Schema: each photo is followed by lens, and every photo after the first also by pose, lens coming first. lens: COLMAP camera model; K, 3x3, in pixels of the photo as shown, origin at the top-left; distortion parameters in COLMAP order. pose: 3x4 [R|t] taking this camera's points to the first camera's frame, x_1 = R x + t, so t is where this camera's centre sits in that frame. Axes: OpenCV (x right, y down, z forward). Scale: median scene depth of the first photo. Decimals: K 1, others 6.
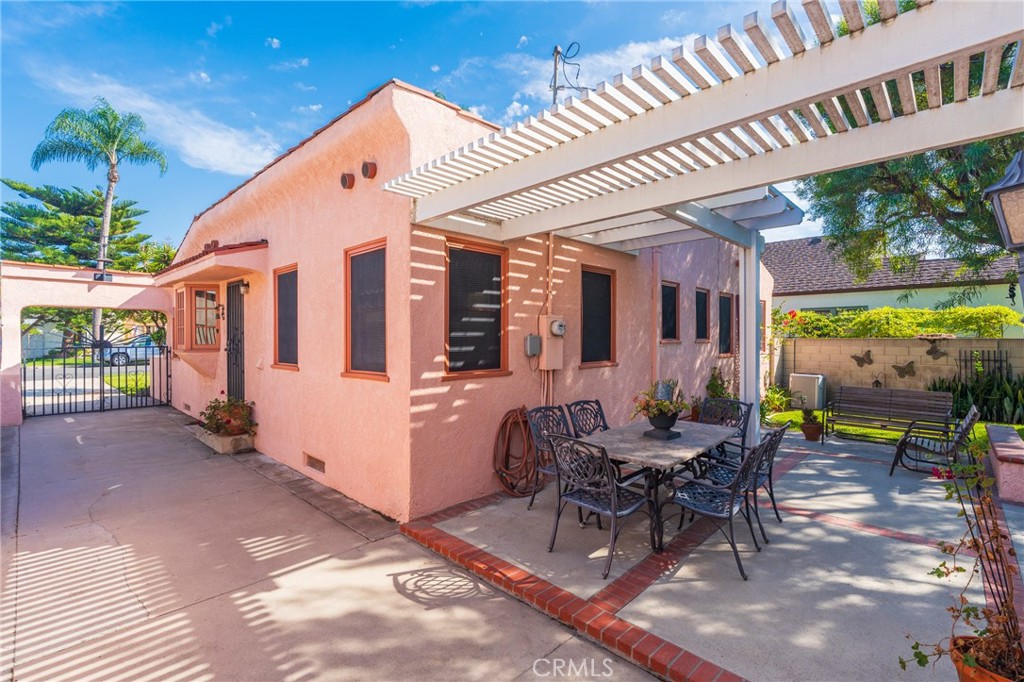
lens RADIAL K [[467.3, 0, 513.1], [0, 467.3, 349.4], [0, 0, 1]] dist [0.011037, -0.000295]
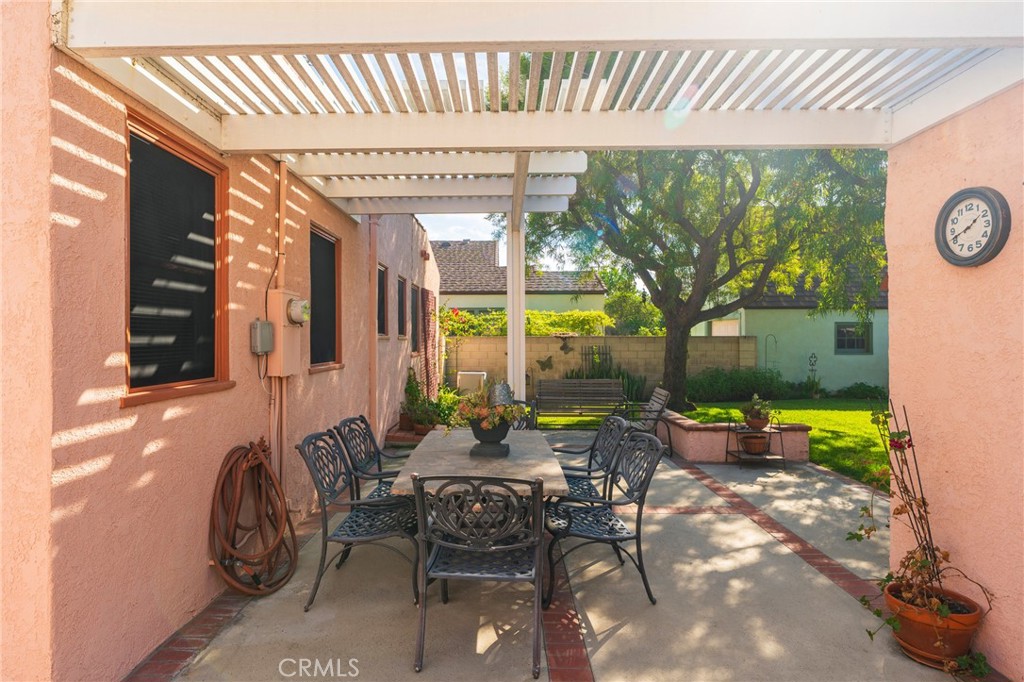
lens RADIAL K [[522.8, 0, 533.9], [0, 522.8, 345.9], [0, 0, 1]] dist [0.003101, 0.002203]
pose [[0.713483, -0.009094, 0.700614, -0.201897], [0.017428, 0.999837, -0.004771, 0.013791], [-0.700456, 0.015614, 0.713525, 0.289984]]
